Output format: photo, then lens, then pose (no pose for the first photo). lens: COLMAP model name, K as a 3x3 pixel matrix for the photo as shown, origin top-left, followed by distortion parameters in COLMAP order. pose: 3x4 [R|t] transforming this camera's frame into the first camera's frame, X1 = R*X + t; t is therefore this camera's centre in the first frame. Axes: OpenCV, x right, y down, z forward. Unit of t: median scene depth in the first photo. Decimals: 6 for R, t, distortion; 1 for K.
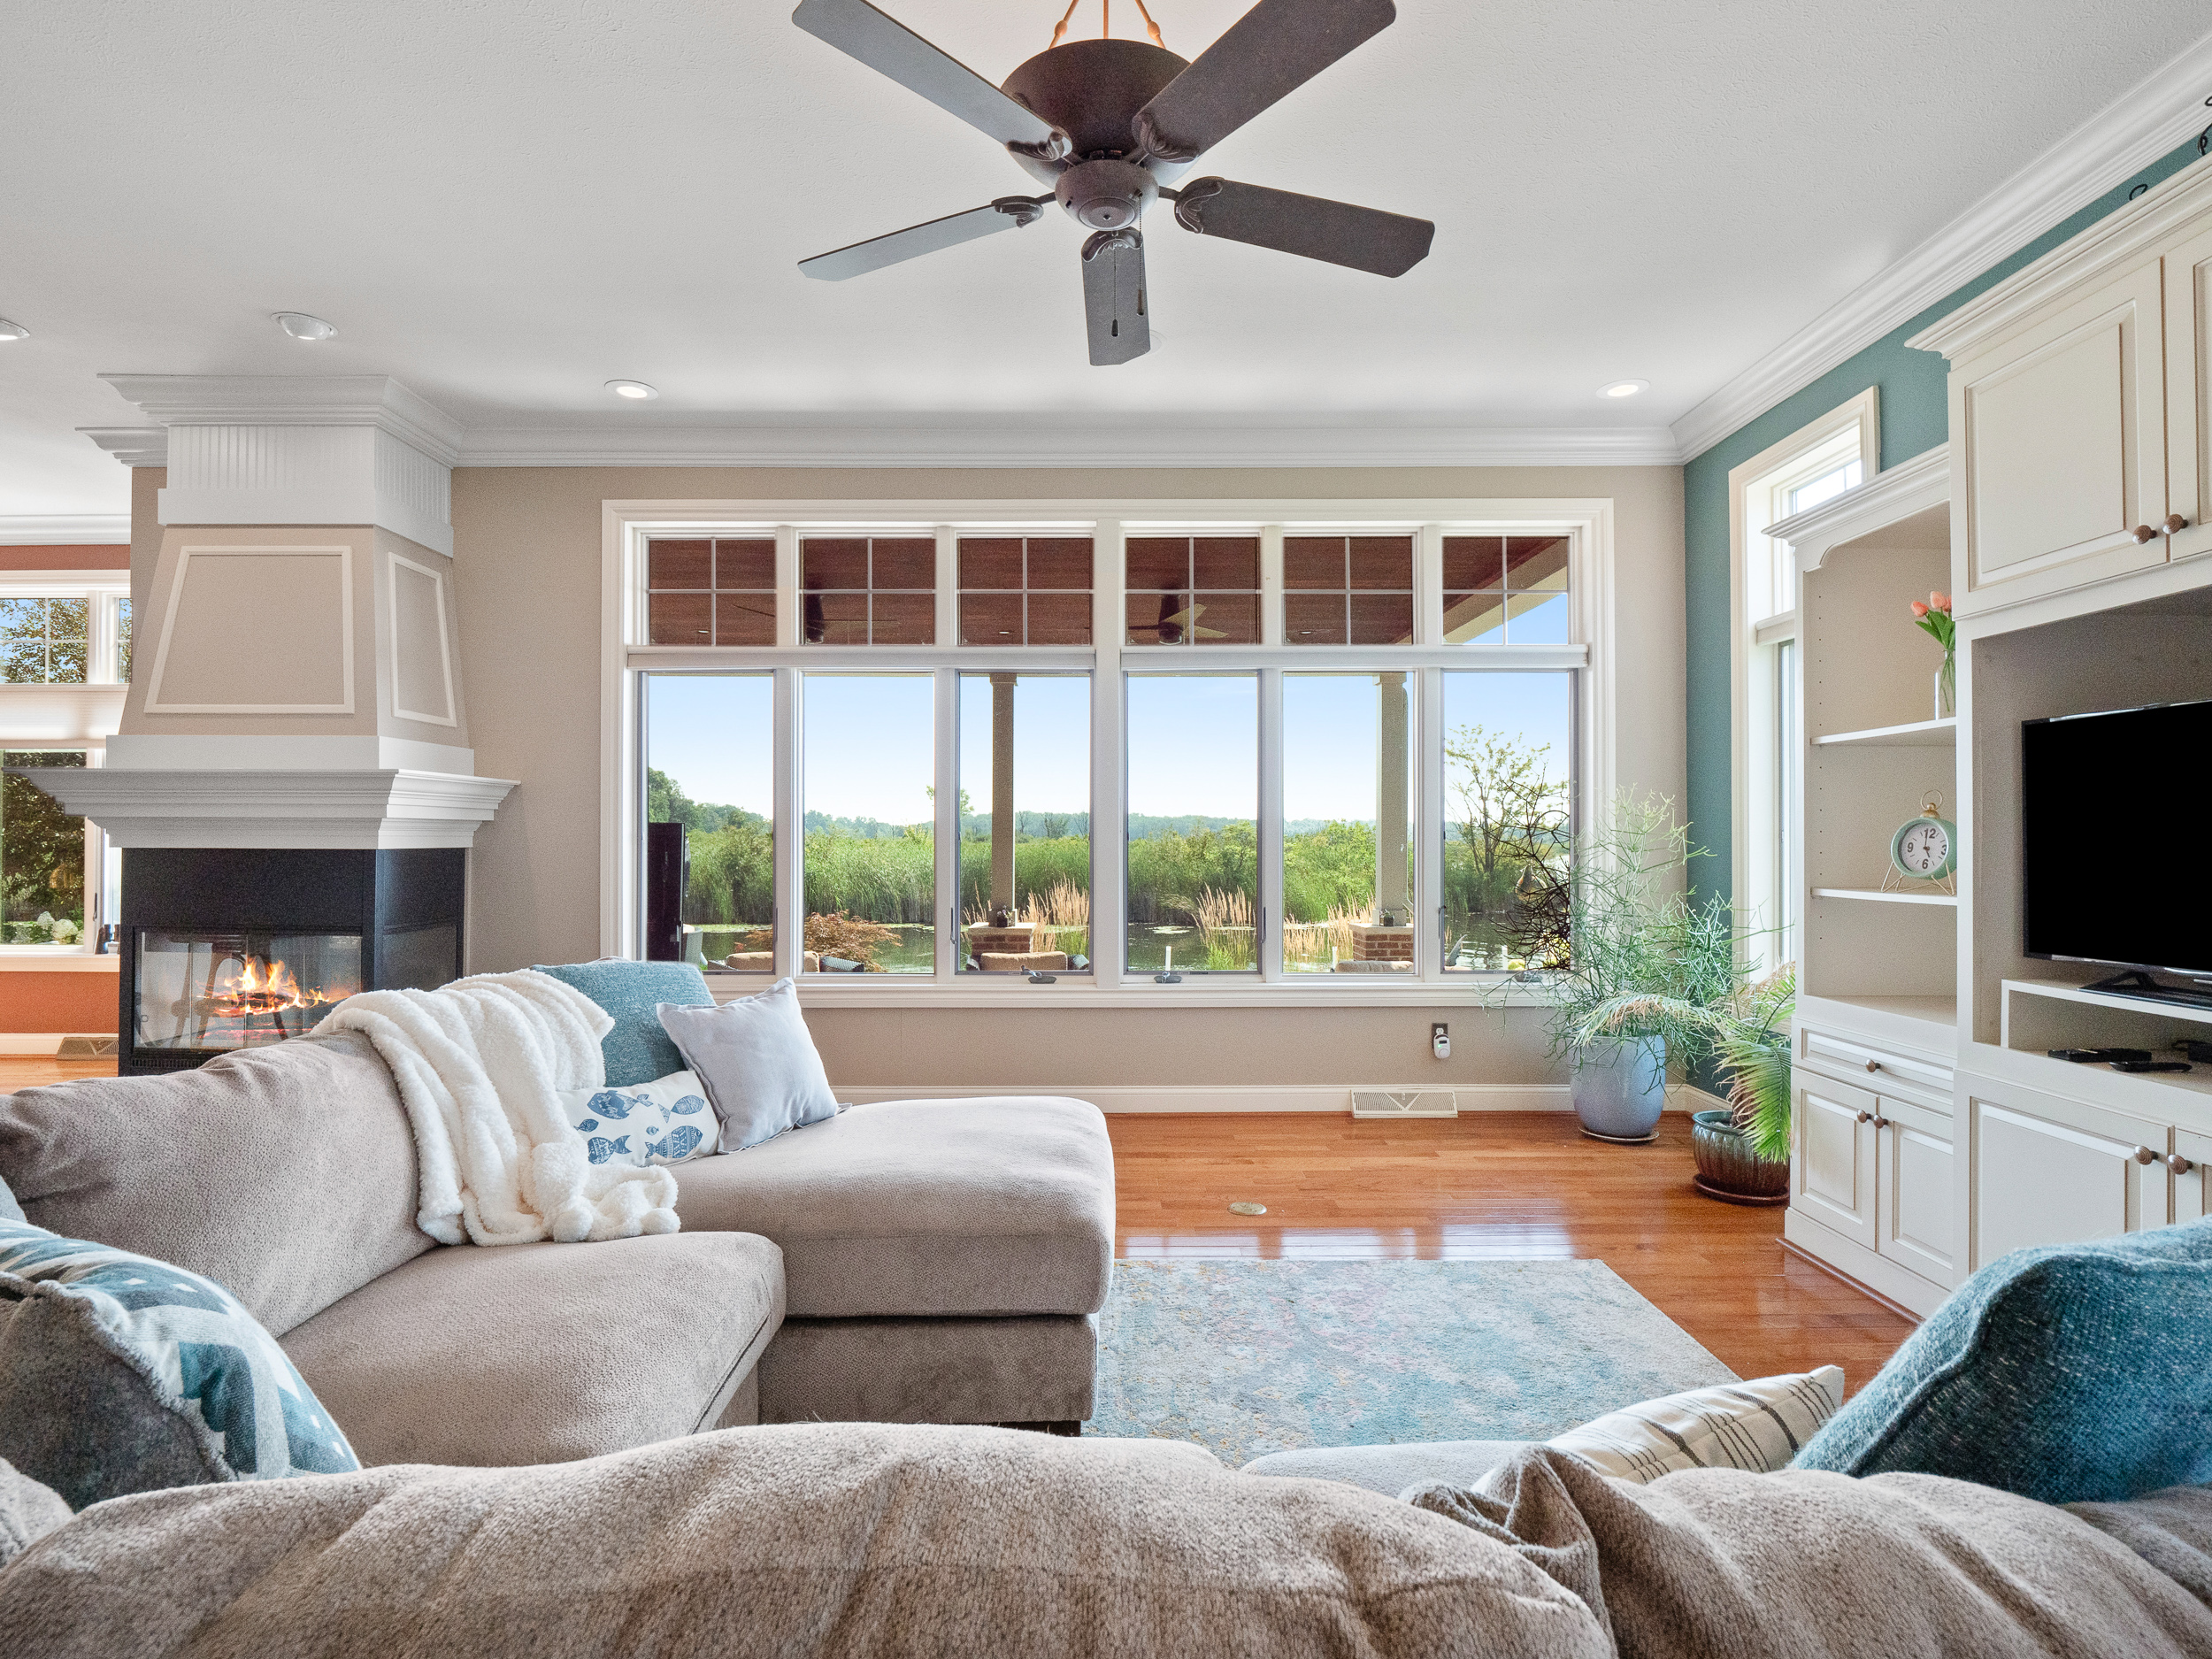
lens RADIAL K [[1080.1, 0, 1103.5], [0, 1080.1, 832.1], [0, 0, 1]] dist [-0.004069, -0.005813]
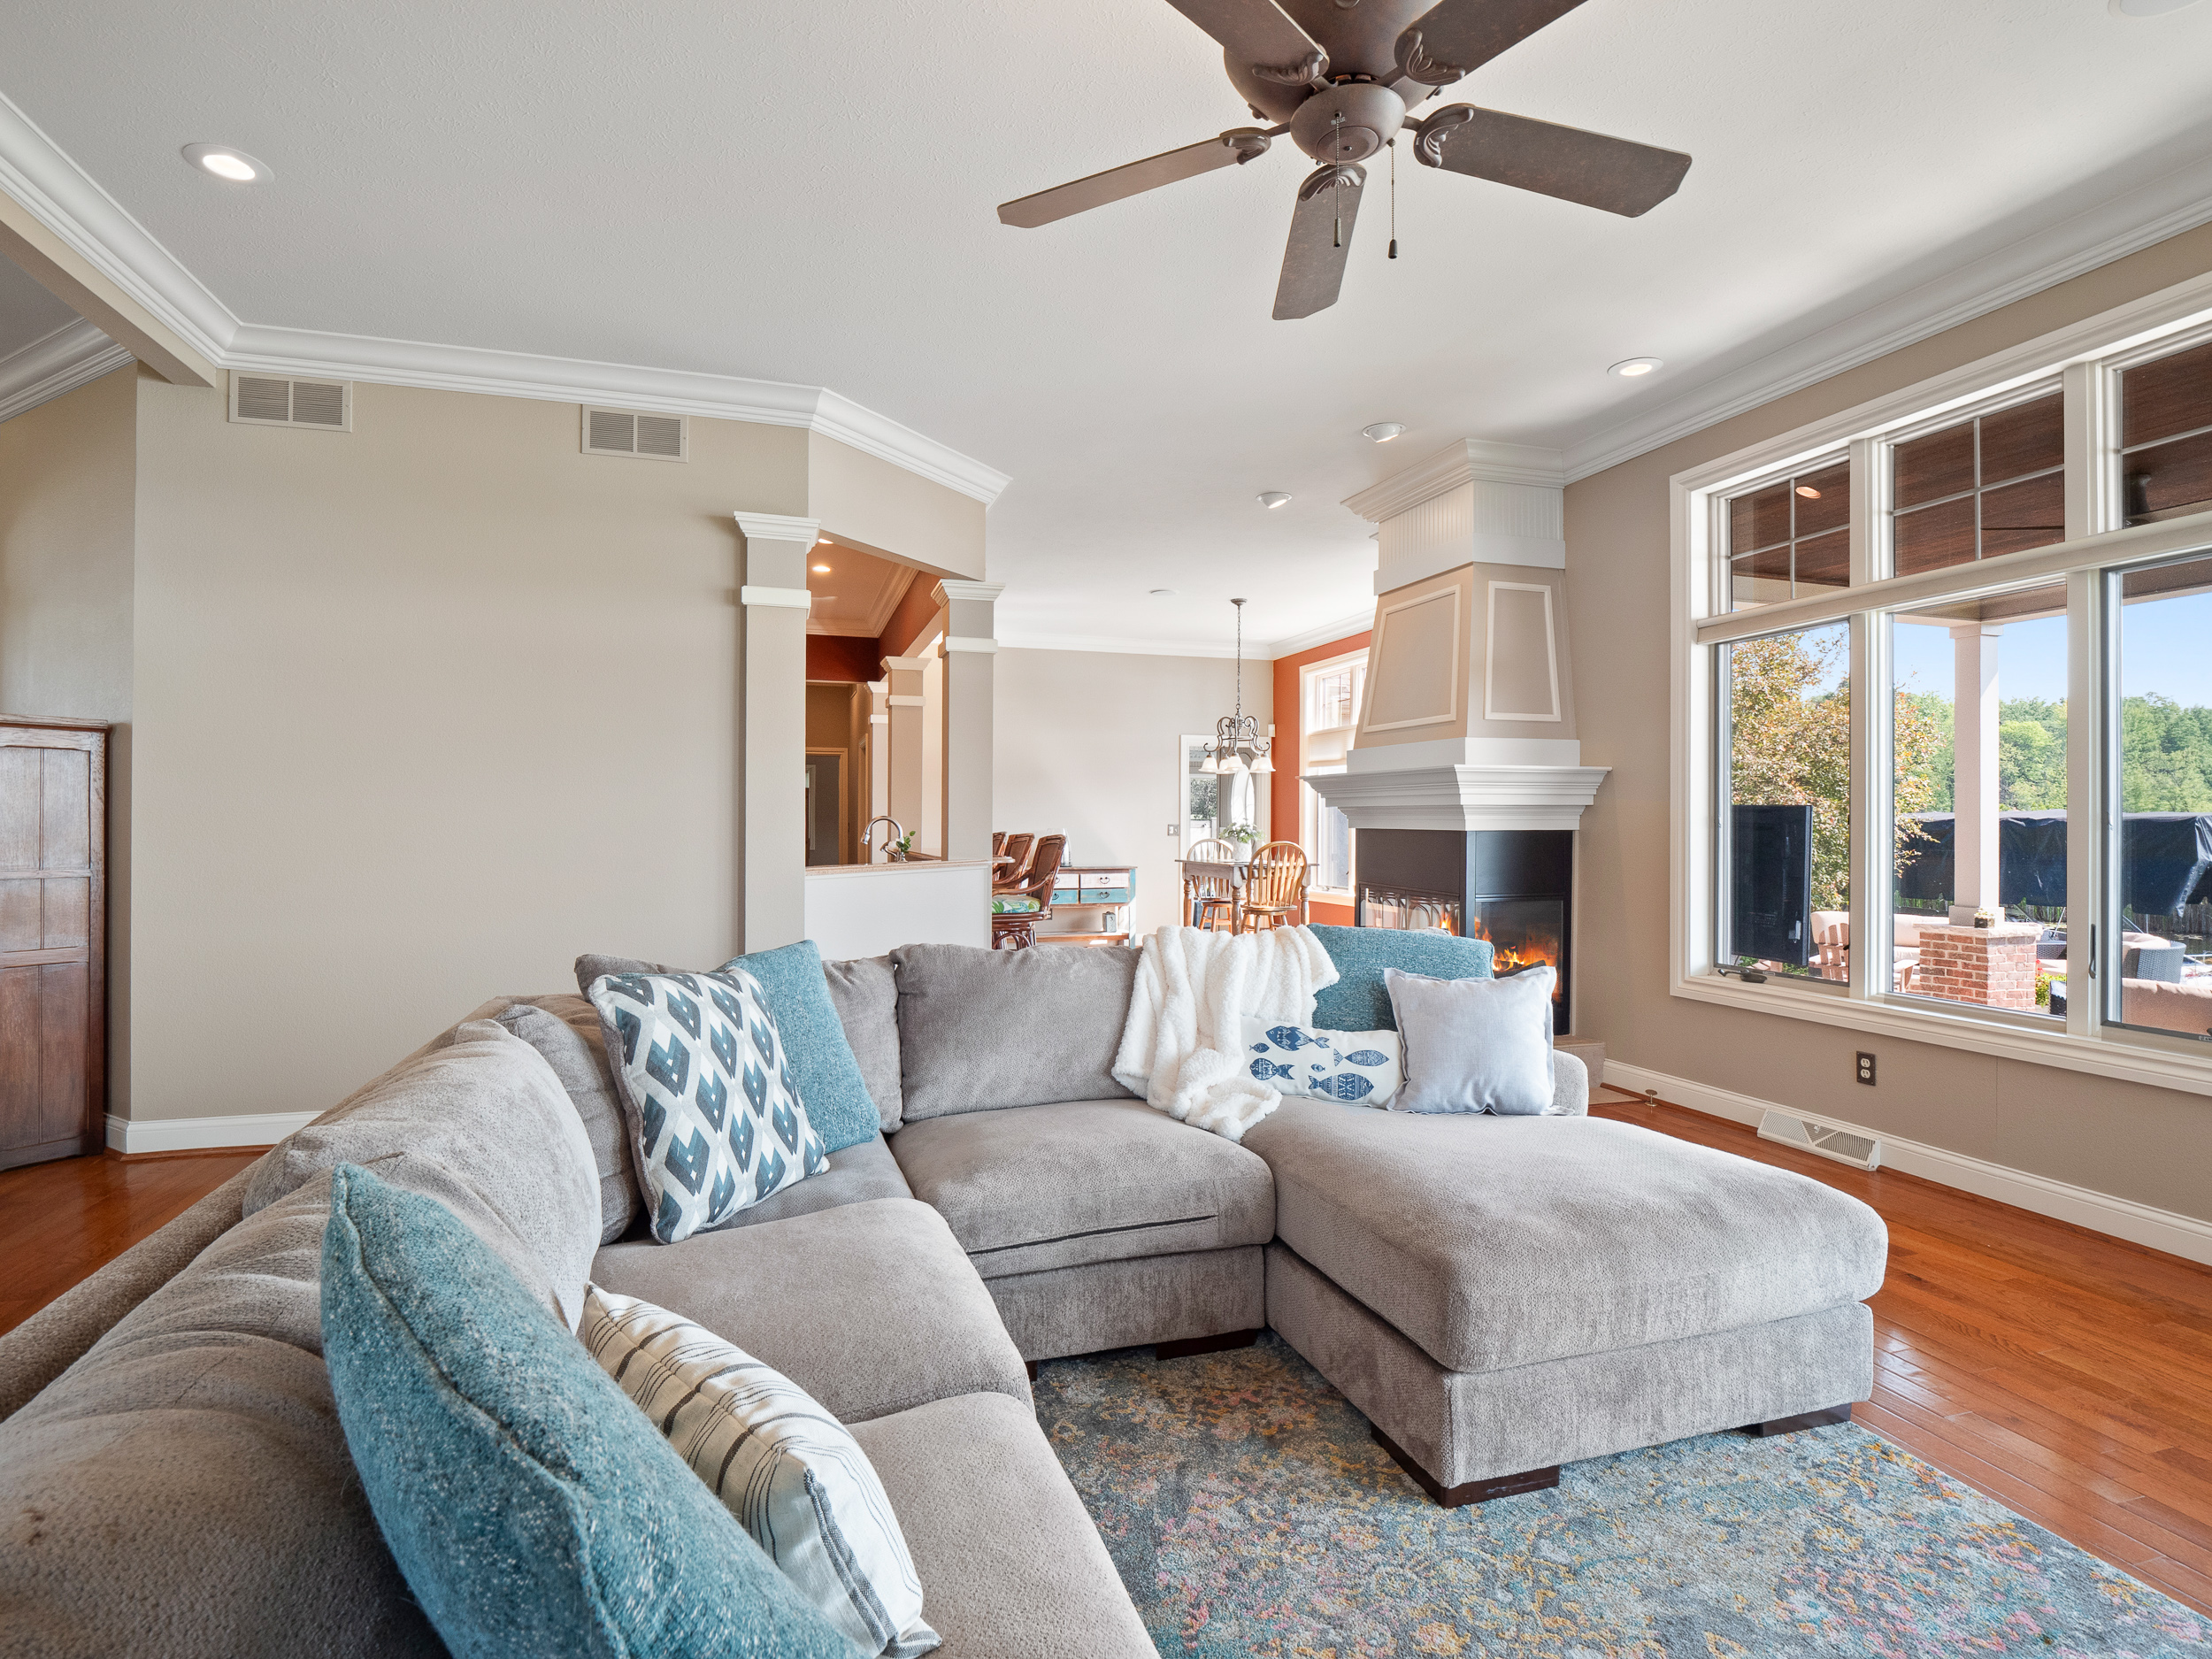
lens RADIAL K [[1099.3, 0, 1098.4], [0, 1099.3, 811.8], [0, 0, 1]] dist [0.001820, -0.000504]
pose [[0.291803, -0.007836, -0.956446, 0.384325], [0.005309, 0.999964, -0.006573, 0.000672], [0.956464, -0.003160, 0.291834, 0.238067]]
